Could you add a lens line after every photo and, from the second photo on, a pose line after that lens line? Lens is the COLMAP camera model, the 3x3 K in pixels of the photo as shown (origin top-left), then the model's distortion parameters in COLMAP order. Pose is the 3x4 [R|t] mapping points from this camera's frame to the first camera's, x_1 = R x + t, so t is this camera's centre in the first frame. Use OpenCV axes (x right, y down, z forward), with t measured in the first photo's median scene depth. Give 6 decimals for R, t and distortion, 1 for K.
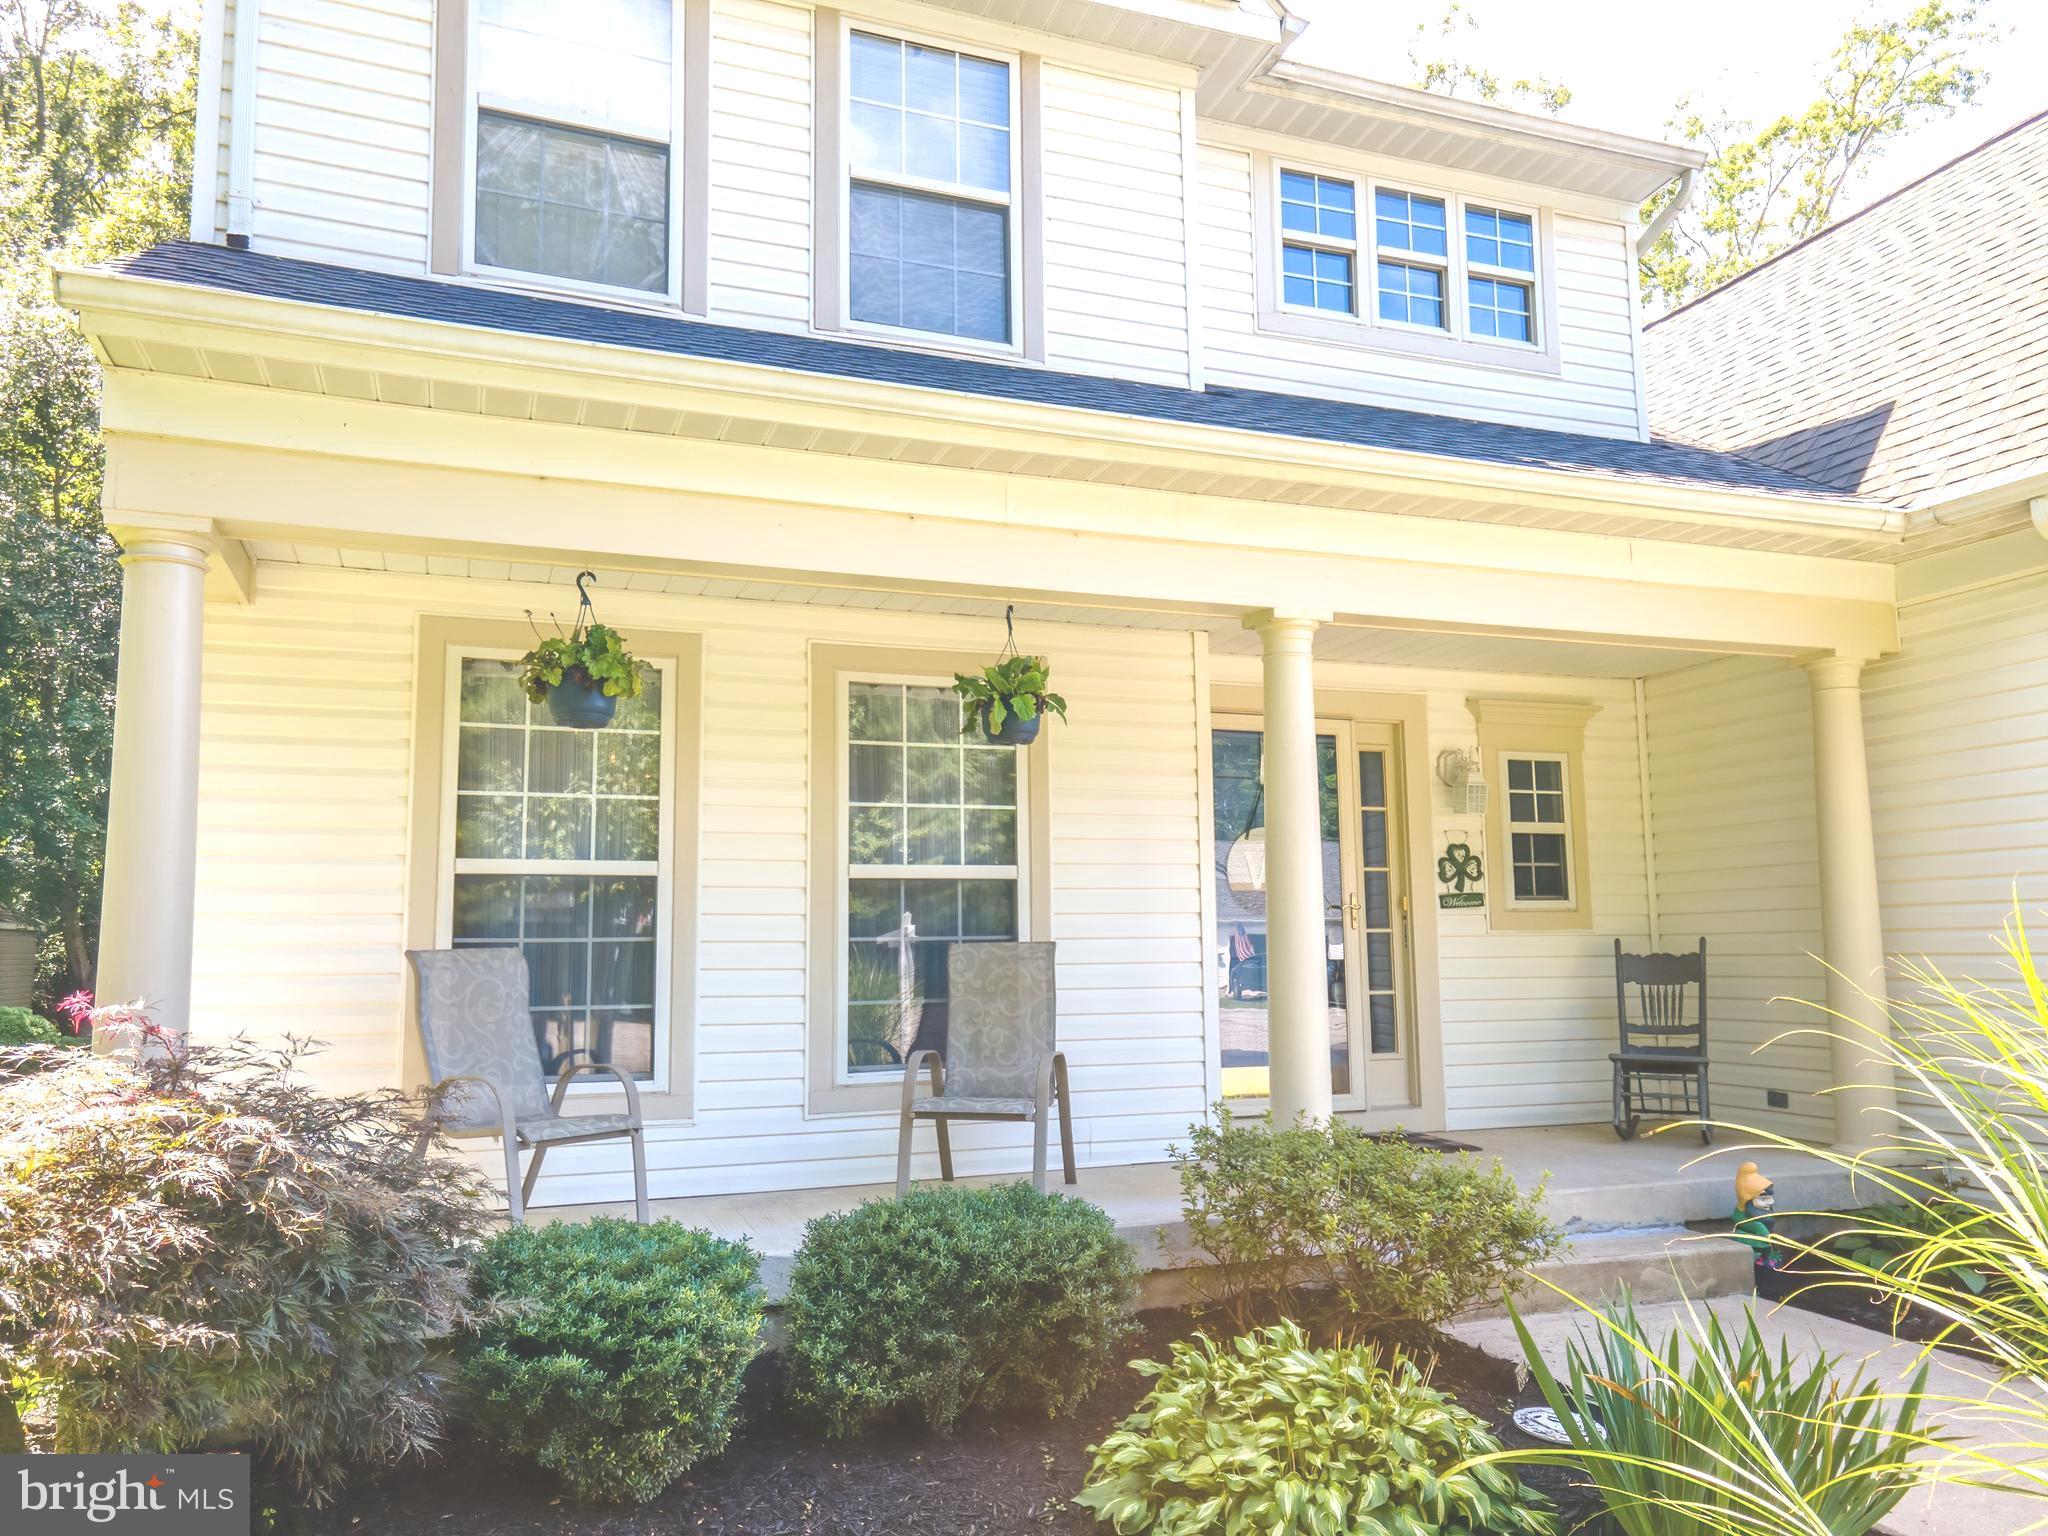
lens RADIAL K [[1488.6, 0, 1026.5], [0, 1488.6, 777.5], [0, 0, 1]] dist [0.026821, 0.008269]
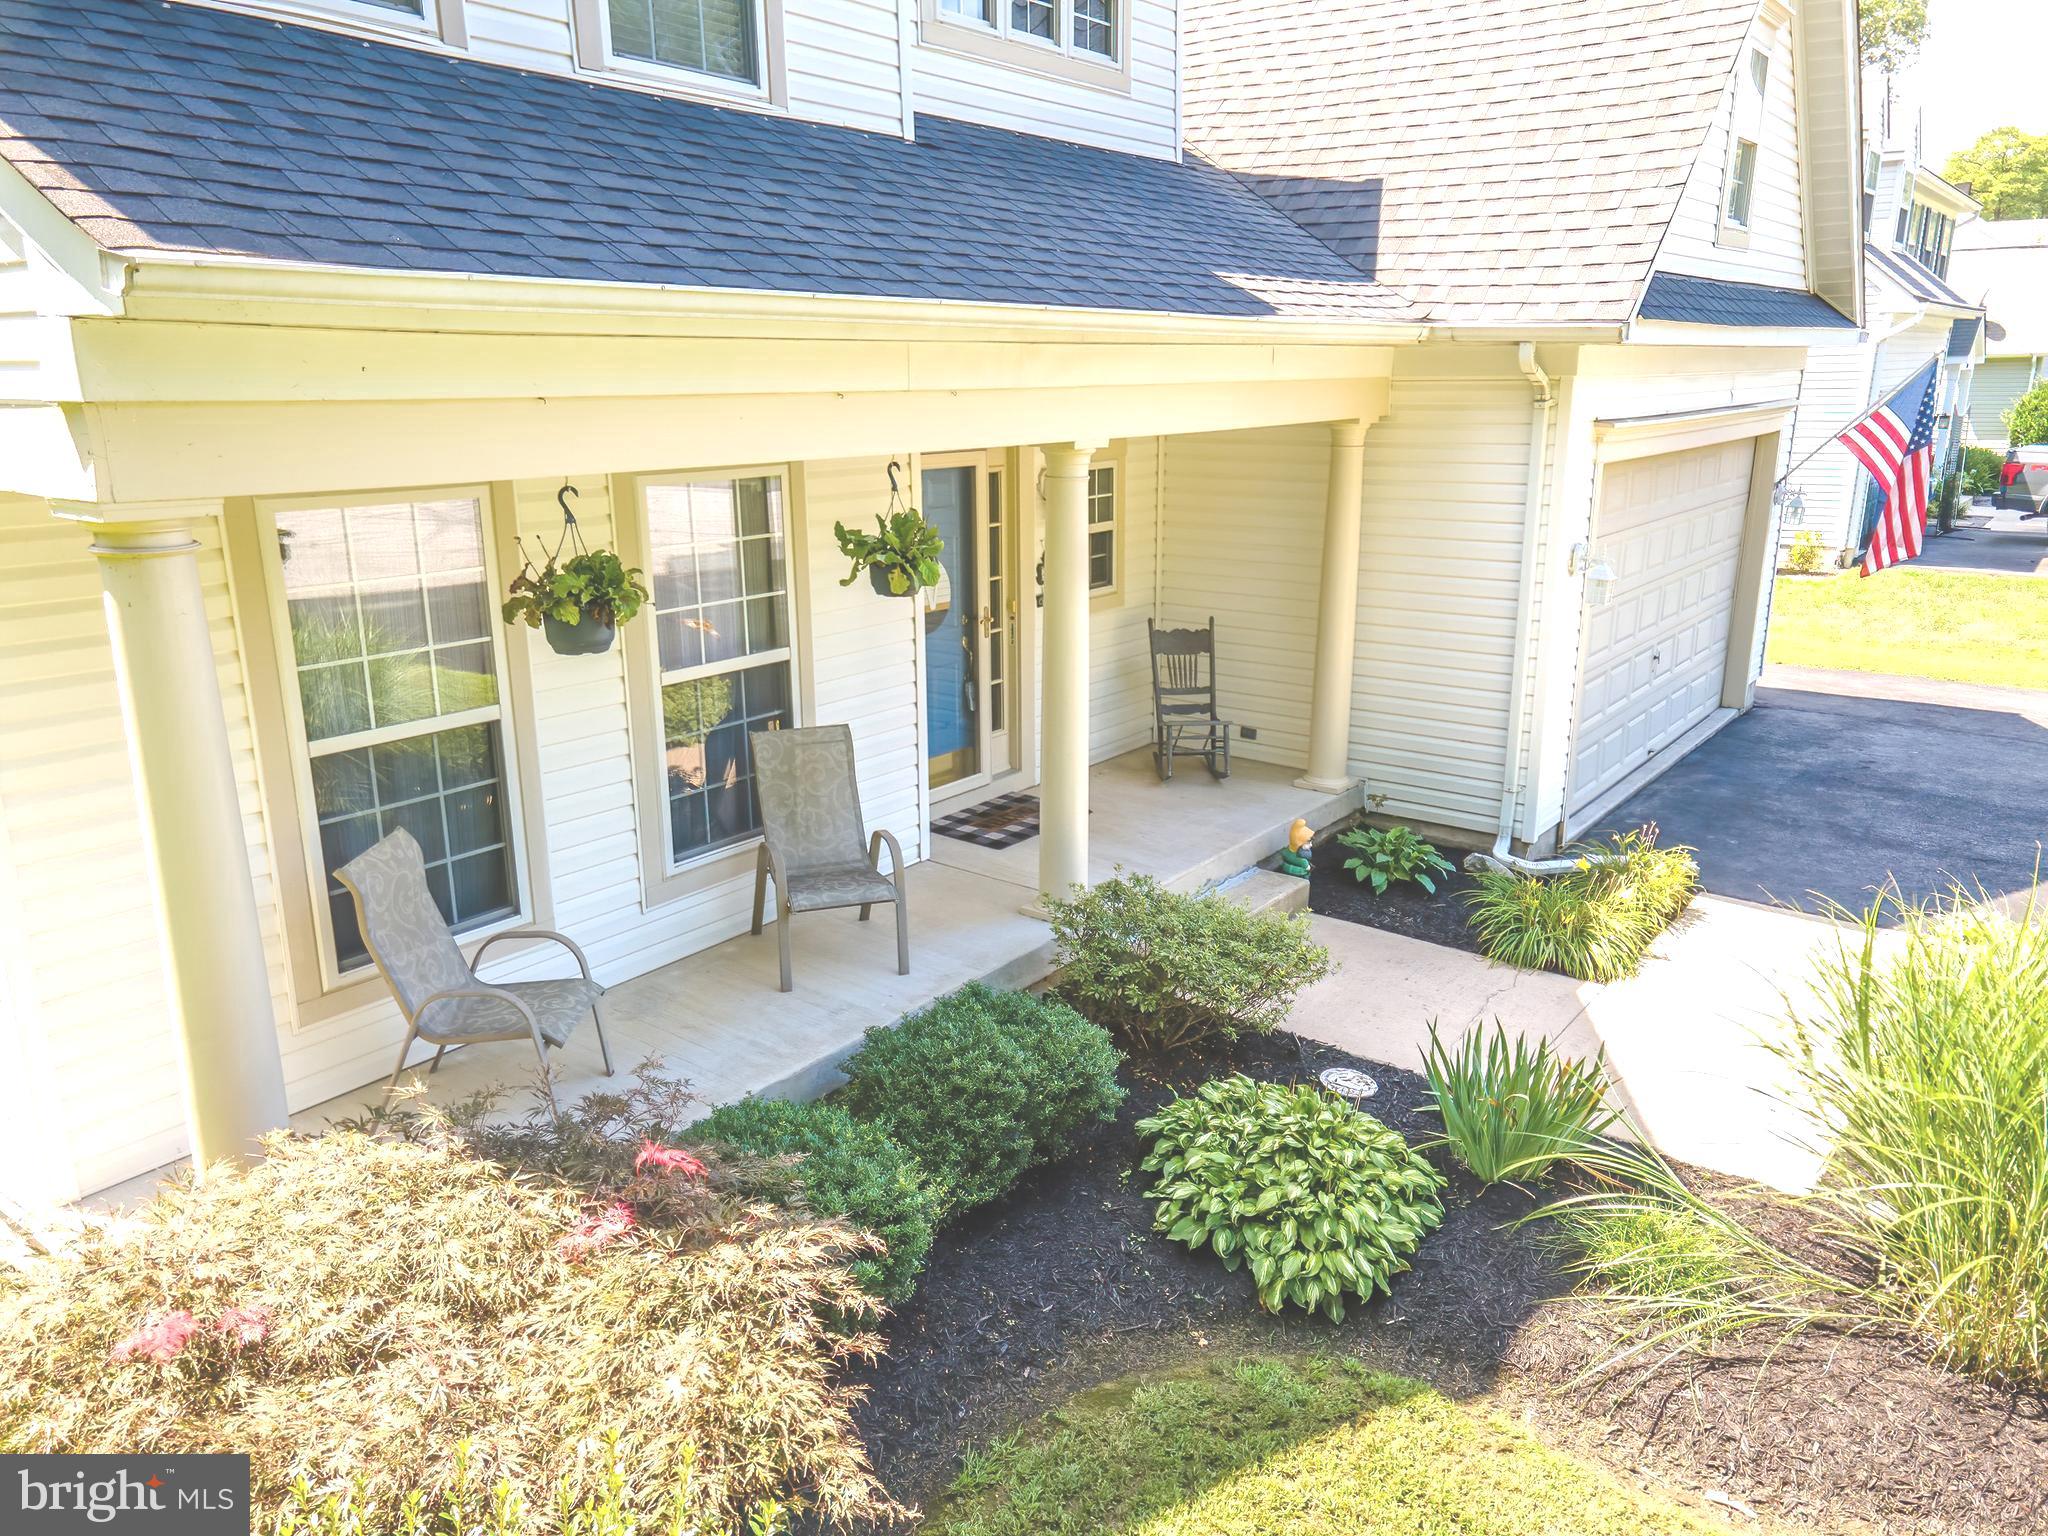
lens RADIAL K [[1492.2, 0, 1031.1], [0, 1492.2, 775.5], [0, 0, 1]] dist [0.026331, -0.000062]
pose [[0.841800, -0.134924, 0.522654, -0.379745], [-0.069126, 0.933339, 0.352278, -0.213953], [-0.535344, -0.332677, 0.776358, 0.044483]]
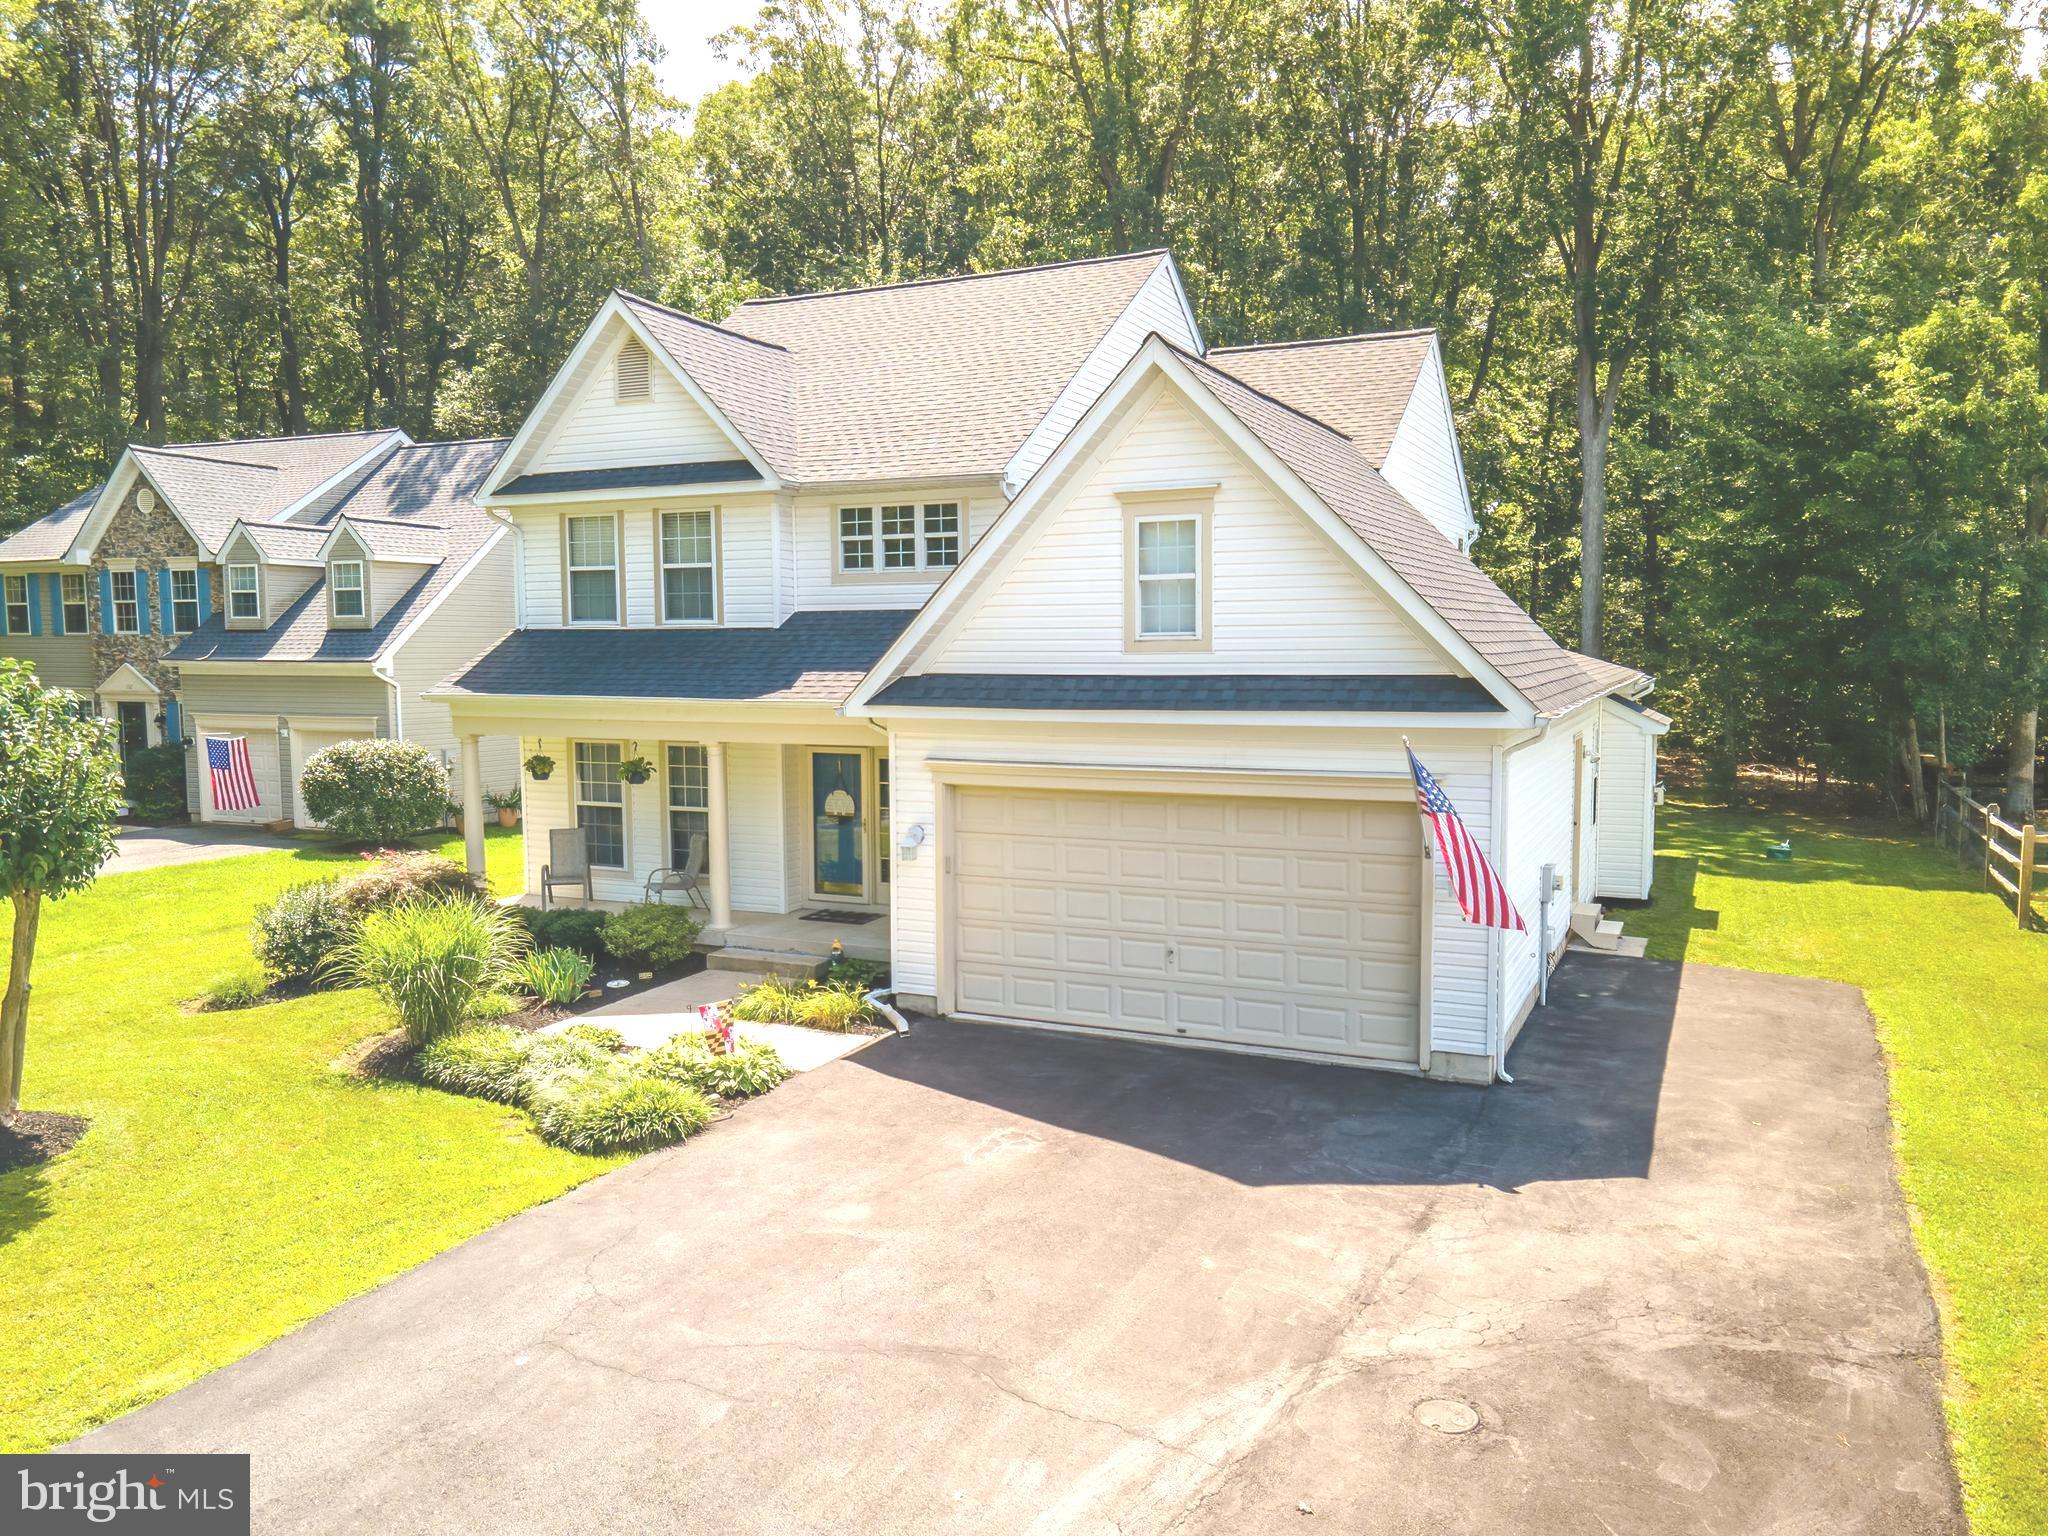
lens RADIAL K [[1488.6, 0, 1035.9], [0, 1488.6, 777.6], [0, 0, 1]] dist [0.035112, 0.002726]
pose [[0.701673, 0.070151, -0.709037, 2.211665], [0.080445, 0.980978, 0.176666, -0.411281], [0.707943, -0.181000, 0.682682, -0.480209]]
